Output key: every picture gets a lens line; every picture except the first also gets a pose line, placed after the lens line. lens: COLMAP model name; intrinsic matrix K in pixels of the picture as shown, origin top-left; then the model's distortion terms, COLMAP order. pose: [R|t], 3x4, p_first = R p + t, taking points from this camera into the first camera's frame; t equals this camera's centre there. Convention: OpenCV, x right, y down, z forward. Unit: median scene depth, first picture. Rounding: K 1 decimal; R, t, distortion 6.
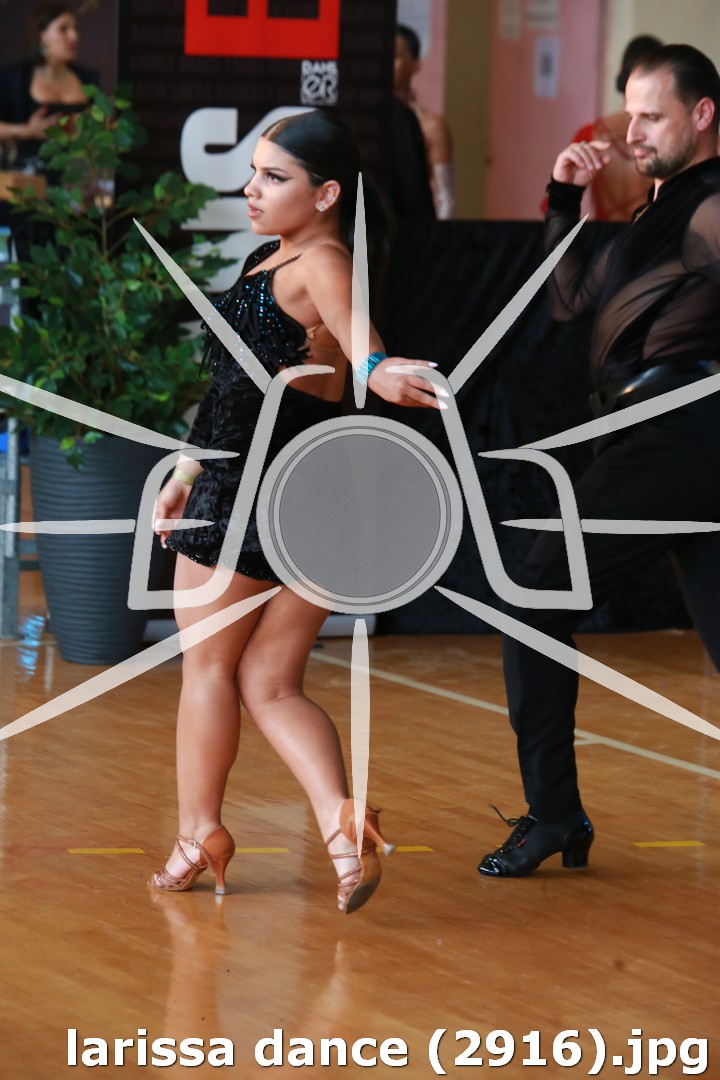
lens RADIAL K [[4551.1, 0, 360.0], [0, 4551.1, 540.0], [0, 0, 1]] dist [0.105806, 0.116179]
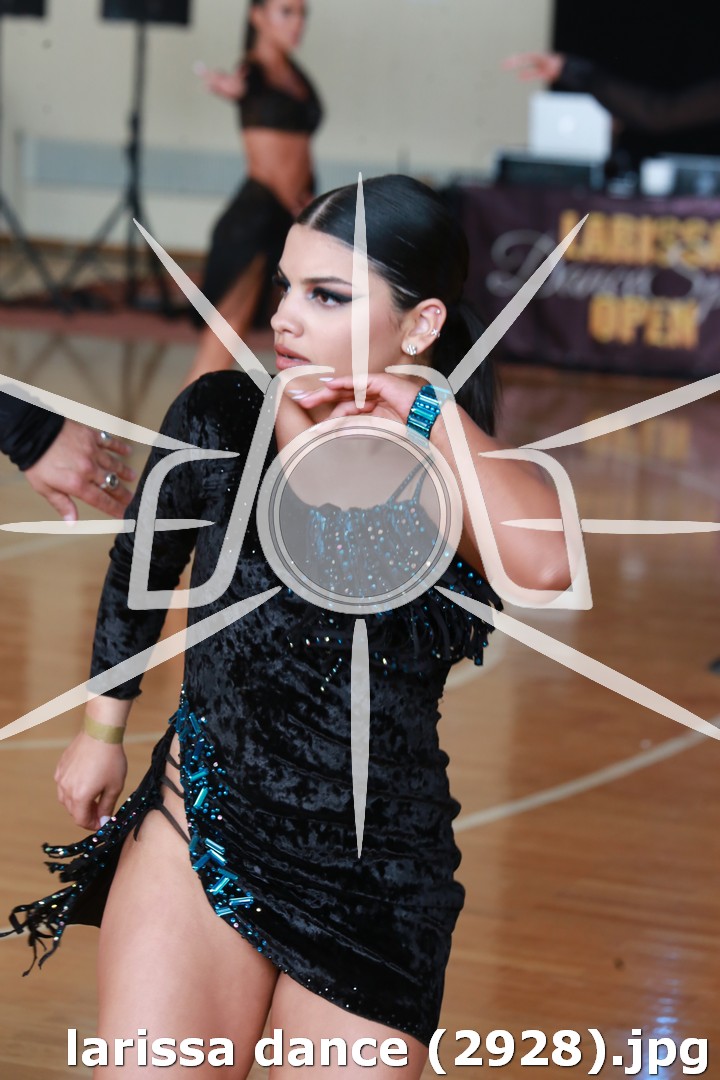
lens RADIAL K [[3843.1, 0, 360.0], [0, 3843.1, 540.0], [0, 0, 1]] dist [0.224255, 1.517851]
pose [[0.999983, -0.000267, 0.005858, -0.005022], [0.000150, 0.999801, 0.019955, -0.017019], [-0.005862, -0.019954, 0.999784, 0.154780]]
